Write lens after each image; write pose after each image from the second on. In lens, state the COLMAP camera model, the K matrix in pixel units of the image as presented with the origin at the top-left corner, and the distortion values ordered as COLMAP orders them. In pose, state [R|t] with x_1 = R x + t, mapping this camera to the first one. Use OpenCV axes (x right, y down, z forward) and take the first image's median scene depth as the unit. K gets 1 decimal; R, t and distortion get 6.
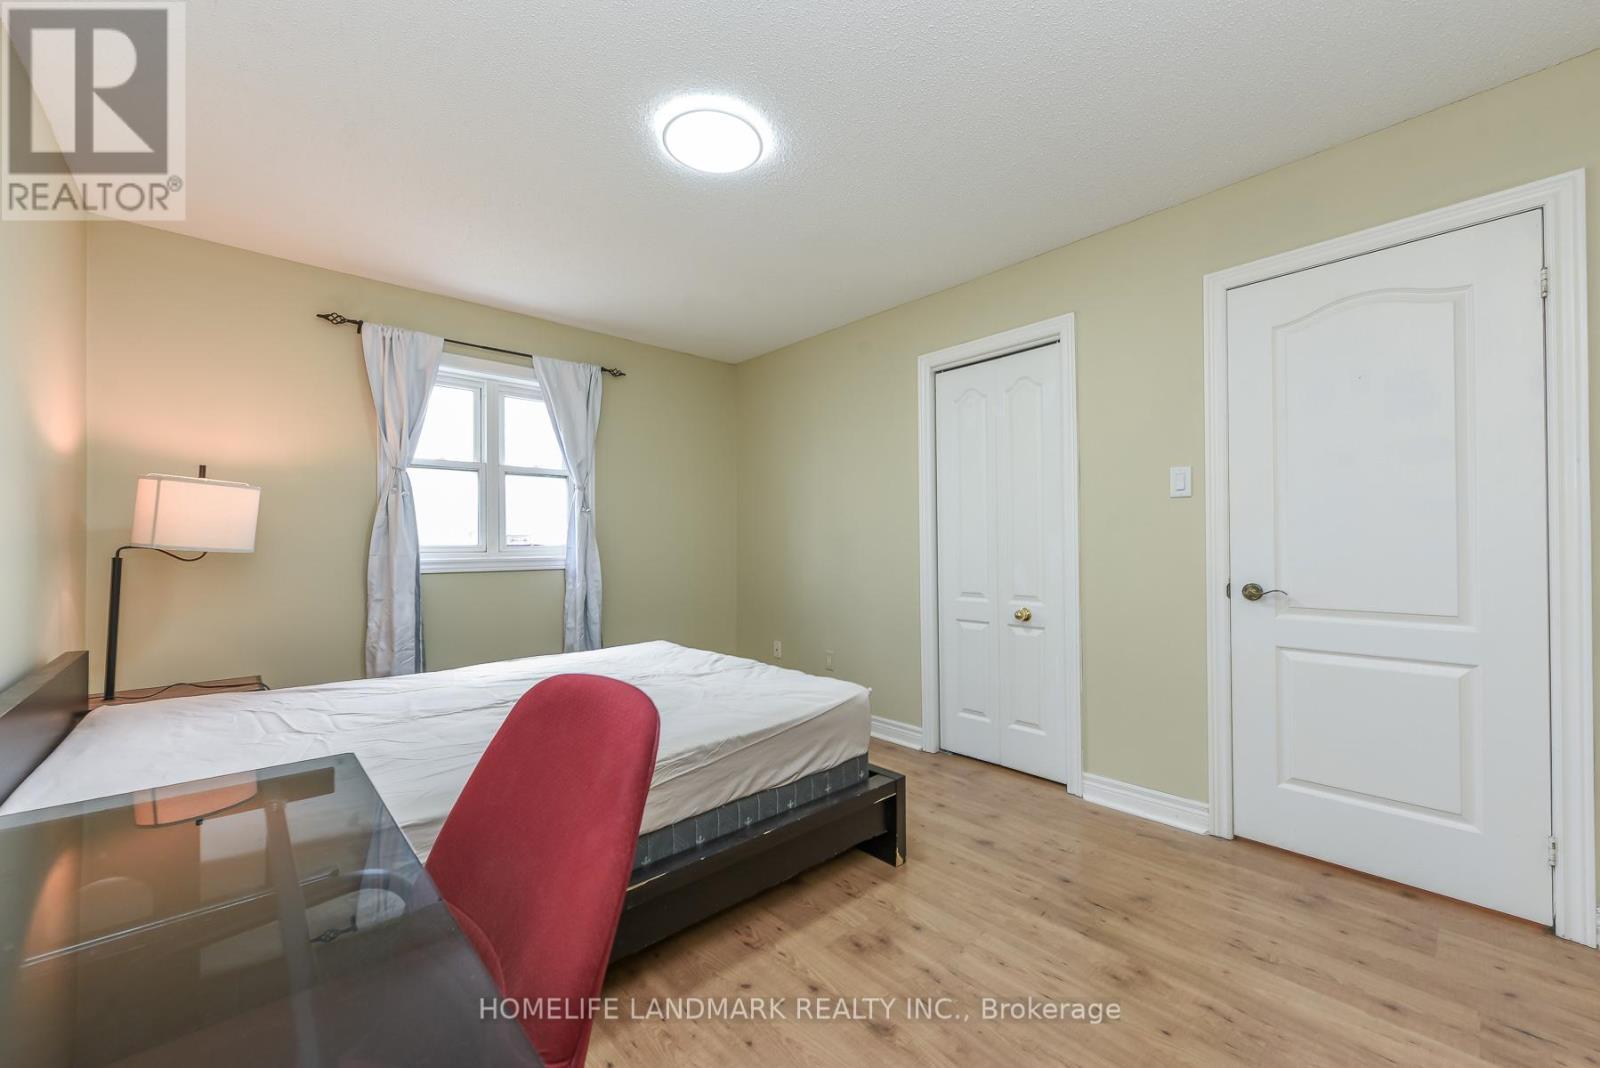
lens RADIAL K [[623.7, 0, 805.3], [0, 623.7, 541.6], [0, 0, 1]] dist [0.000396, -0.000564]
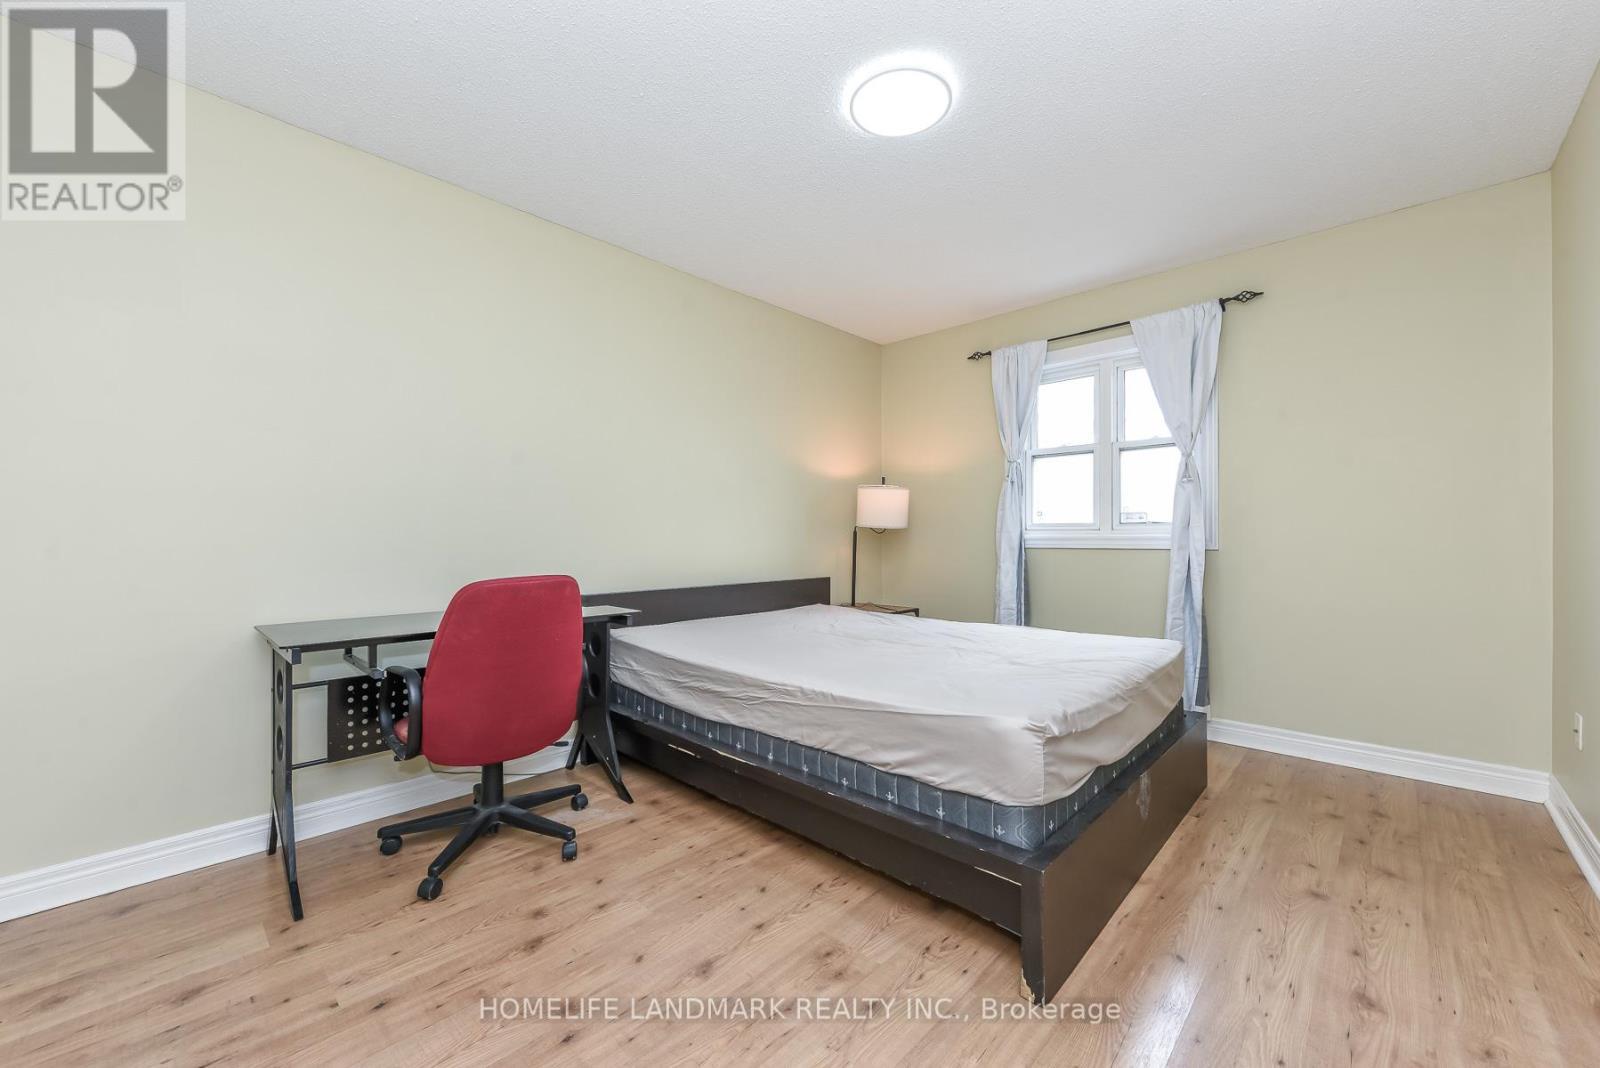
lens RADIAL K [[623.7, 0, 805.3], [0, 623.7, 541.6], [0, 0, 1]] dist [0.000396, -0.000564]
pose [[0.064478, 0.010168, -0.997867, 0.570060], [0.006974, 0.999919, 0.010639, 0.025545], [0.997895, -0.007645, 0.064401, 0.536806]]
